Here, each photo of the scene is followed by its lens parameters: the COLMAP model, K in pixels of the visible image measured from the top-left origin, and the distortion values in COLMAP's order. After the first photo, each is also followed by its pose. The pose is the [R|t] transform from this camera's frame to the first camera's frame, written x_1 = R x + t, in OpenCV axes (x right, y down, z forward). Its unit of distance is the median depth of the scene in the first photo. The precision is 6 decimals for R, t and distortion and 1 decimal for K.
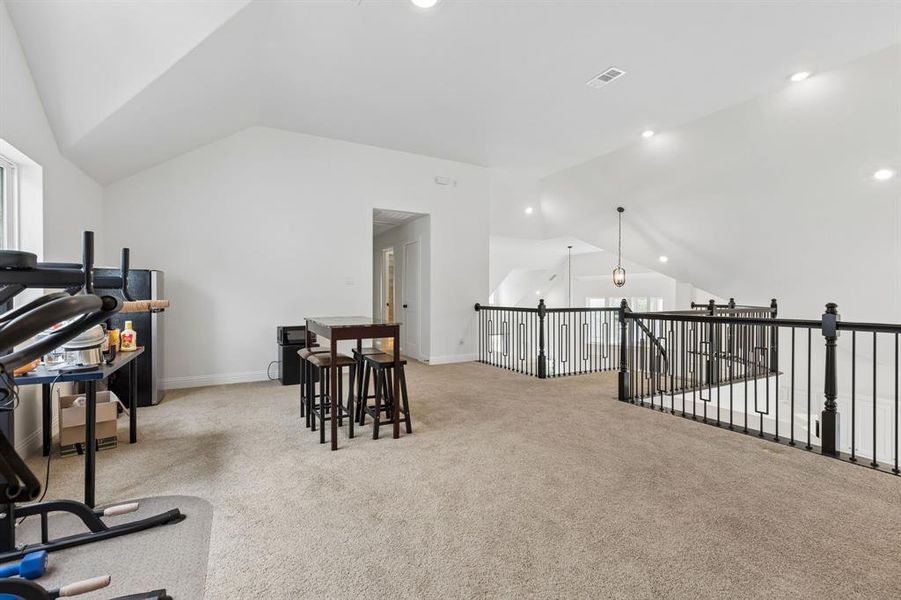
lens RADIAL K [[409.3, 0, 451.6], [0, 409.3, 298.8], [0, 0, 1]] dist [0.004457, 0.000014]
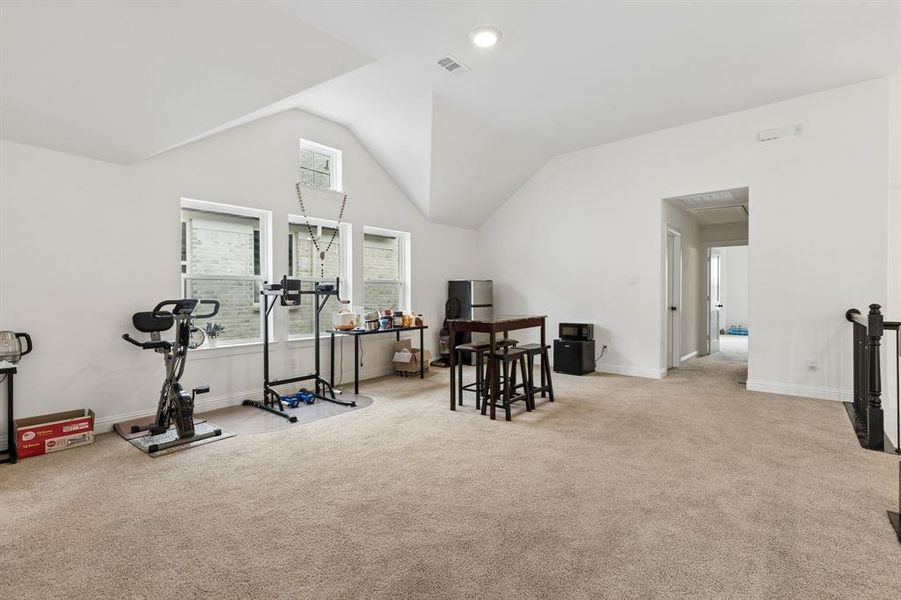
lens RADIAL K [[409.3, 0, 450.4], [0, 409.3, 298.5], [0, 0, 1]] dist [0.004457, 0.000014]
pose [[0.350605, 0.006800, -0.936499, 0.876400], [-0.005310, 0.999972, 0.005273, -0.010150], [0.936508, 0.003124, 0.350632, 0.454713]]
